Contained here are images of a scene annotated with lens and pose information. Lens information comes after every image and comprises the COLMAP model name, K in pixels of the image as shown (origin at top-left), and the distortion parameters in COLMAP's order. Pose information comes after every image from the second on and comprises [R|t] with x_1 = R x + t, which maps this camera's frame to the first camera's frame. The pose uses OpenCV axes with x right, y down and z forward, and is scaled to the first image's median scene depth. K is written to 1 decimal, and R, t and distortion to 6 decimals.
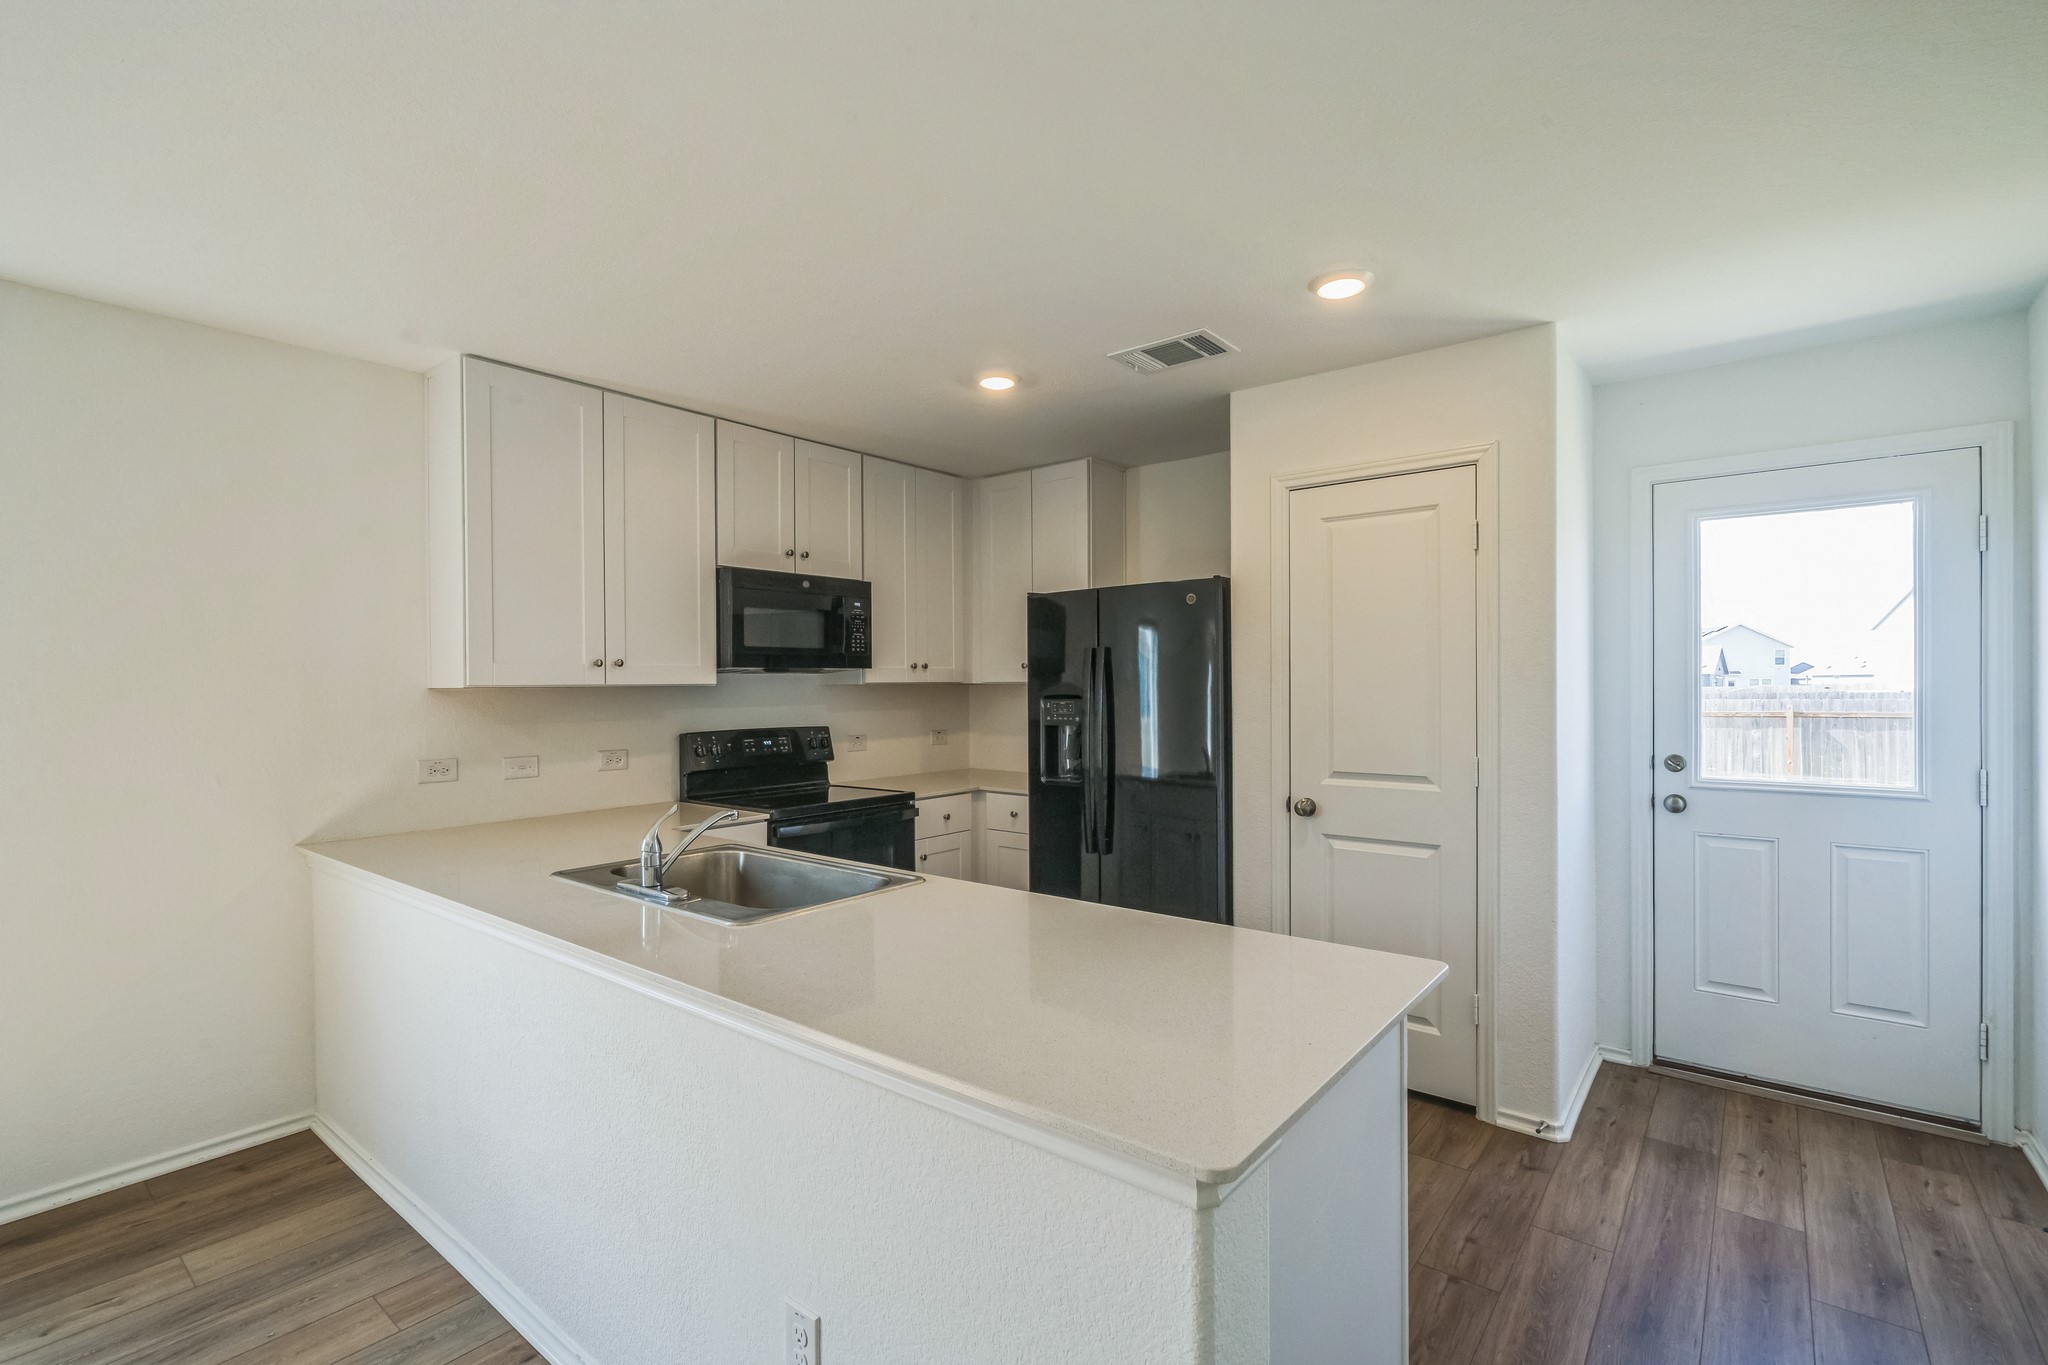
lens RADIAL K [[922.0, 0, 1010.0], [0, 922.0, 691.7], [0, 0, 1]] dist [-0.002233, 0.002600]
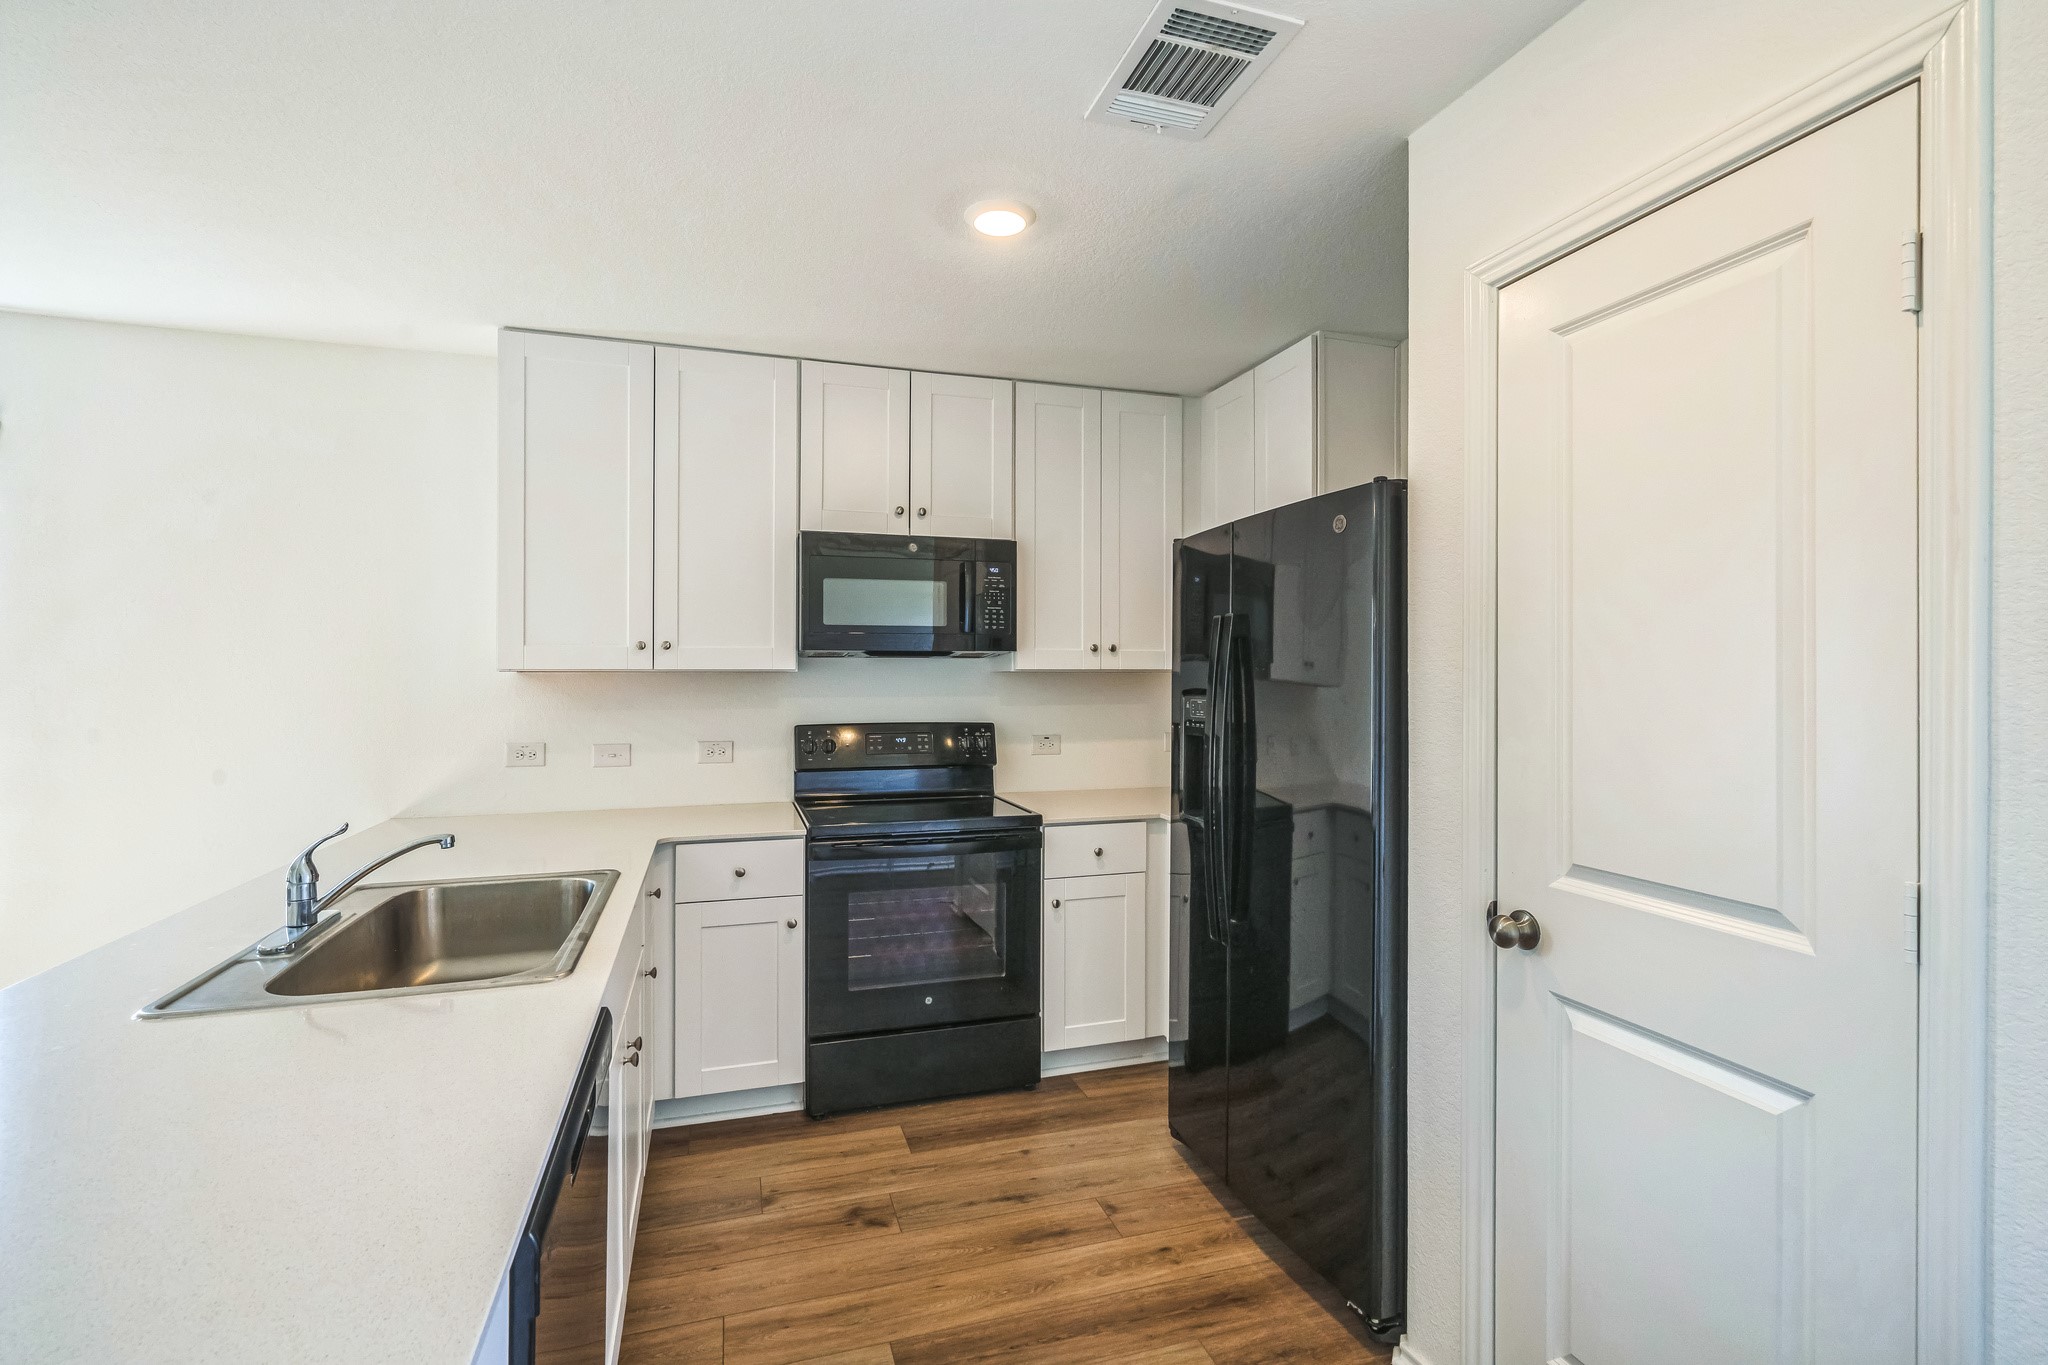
lens RADIAL K [[922.0, 0, 1027.9], [0, 922.0, 669.9], [0, 0, 1]] dist [-0.002233, 0.002600]
pose [[0.838489, 0.005703, -0.544888, 0.312408], [-0.011447, 0.999909, -0.007150, -0.004224], [0.544798, 0.012232, 0.838478, 0.382859]]
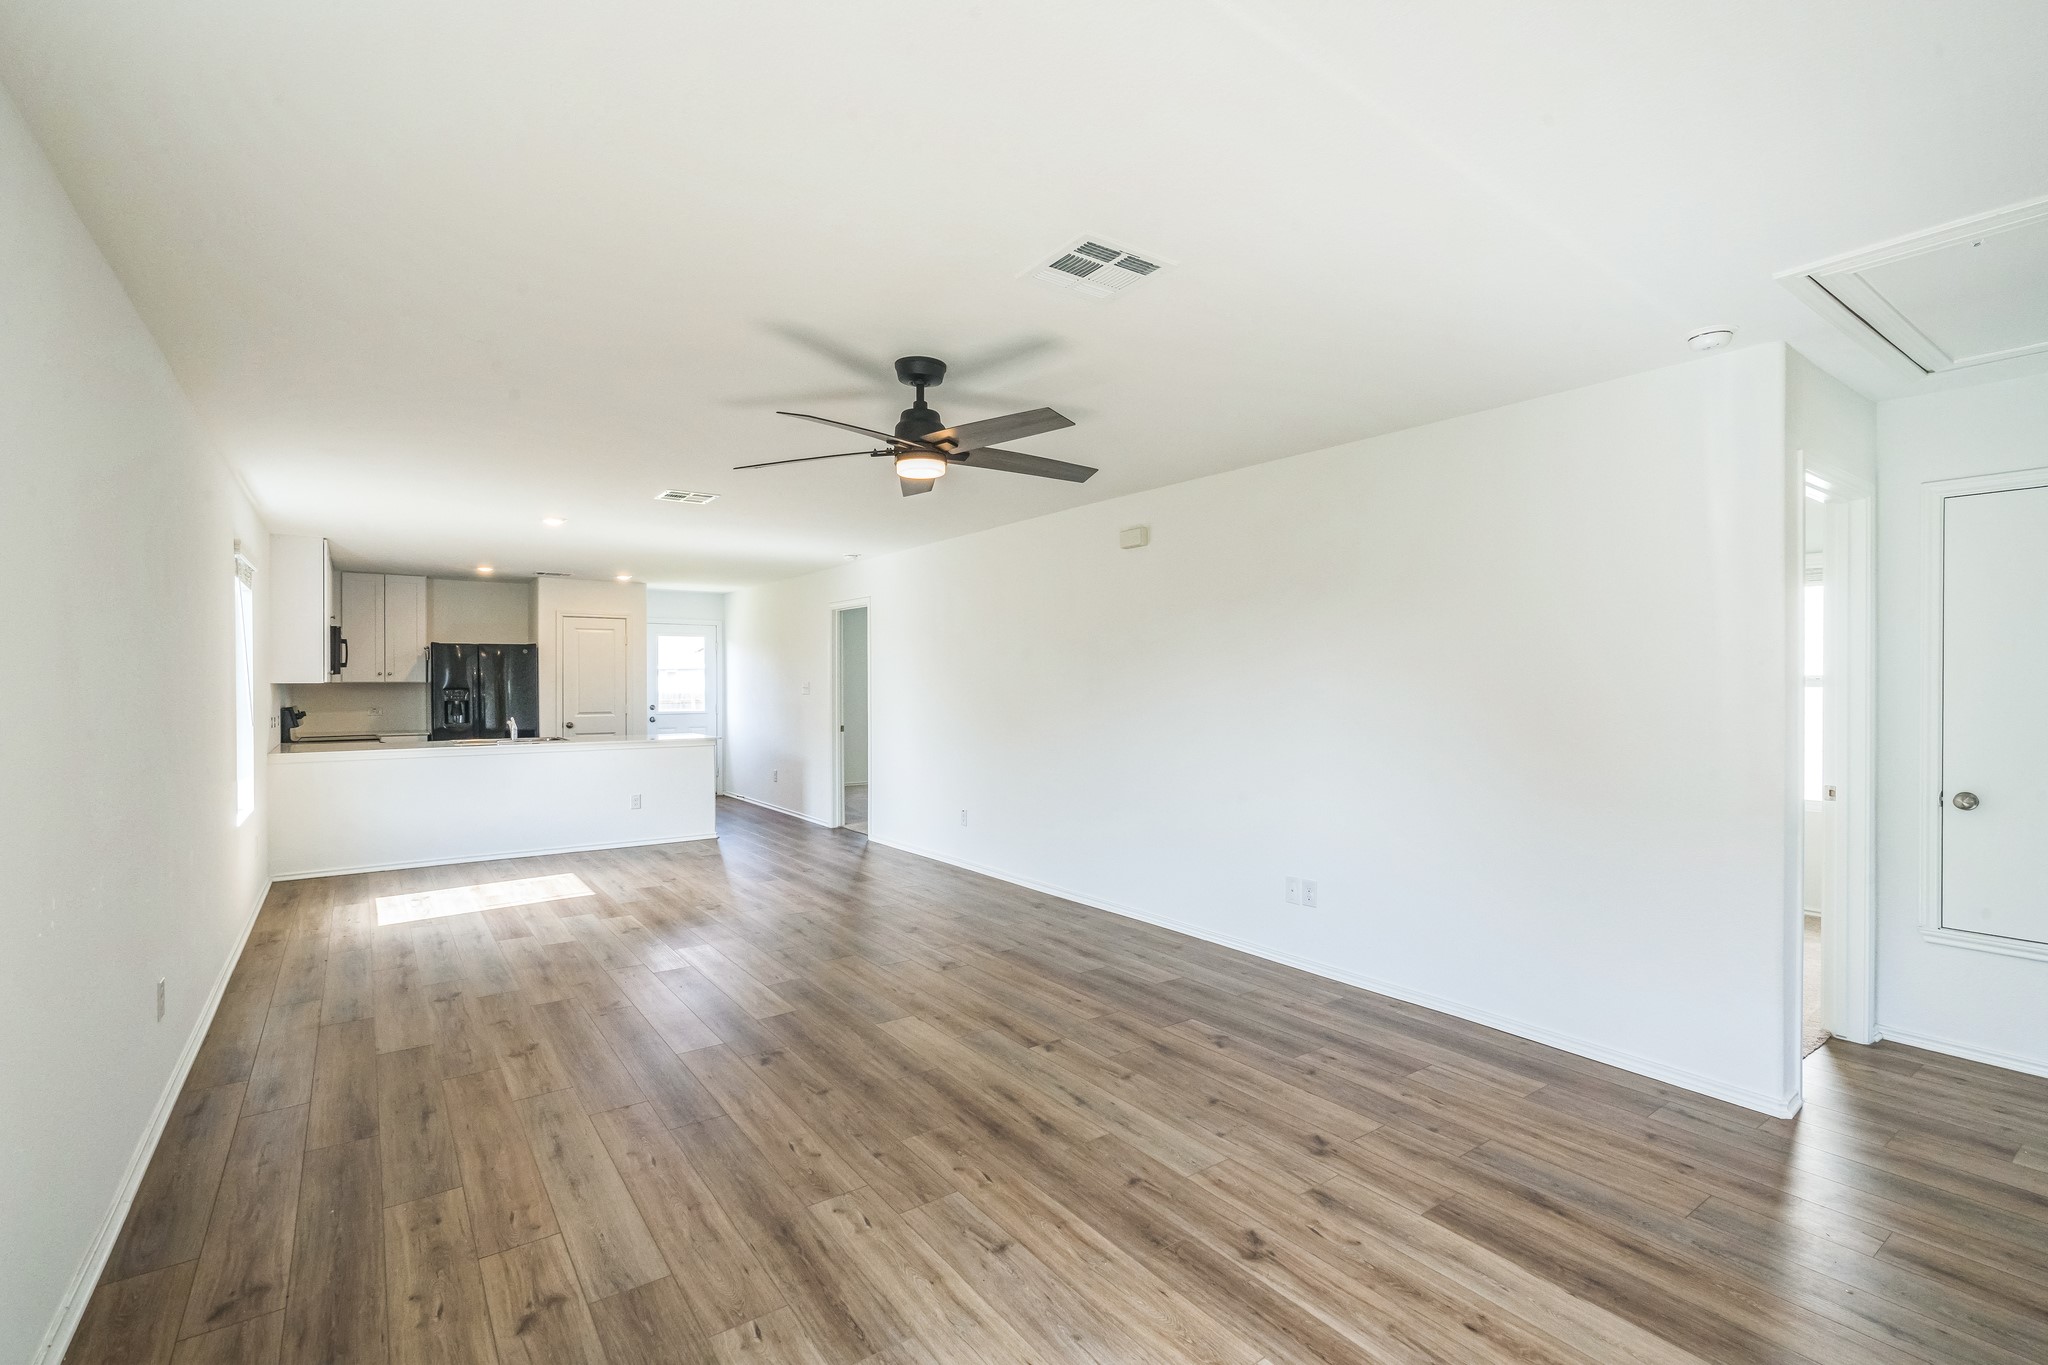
lens RADIAL K [[922.0, 0, 1001.2], [0, 922.0, 680.5], [0, 0, 1]] dist [-0.002233, 0.002600]
pose [[0.282039, 0.005255, 0.959389, -1.786858], [0.009545, 0.999920, -0.008284, 0.017054], [-0.959355, 0.011494, 0.281966, -0.970781]]
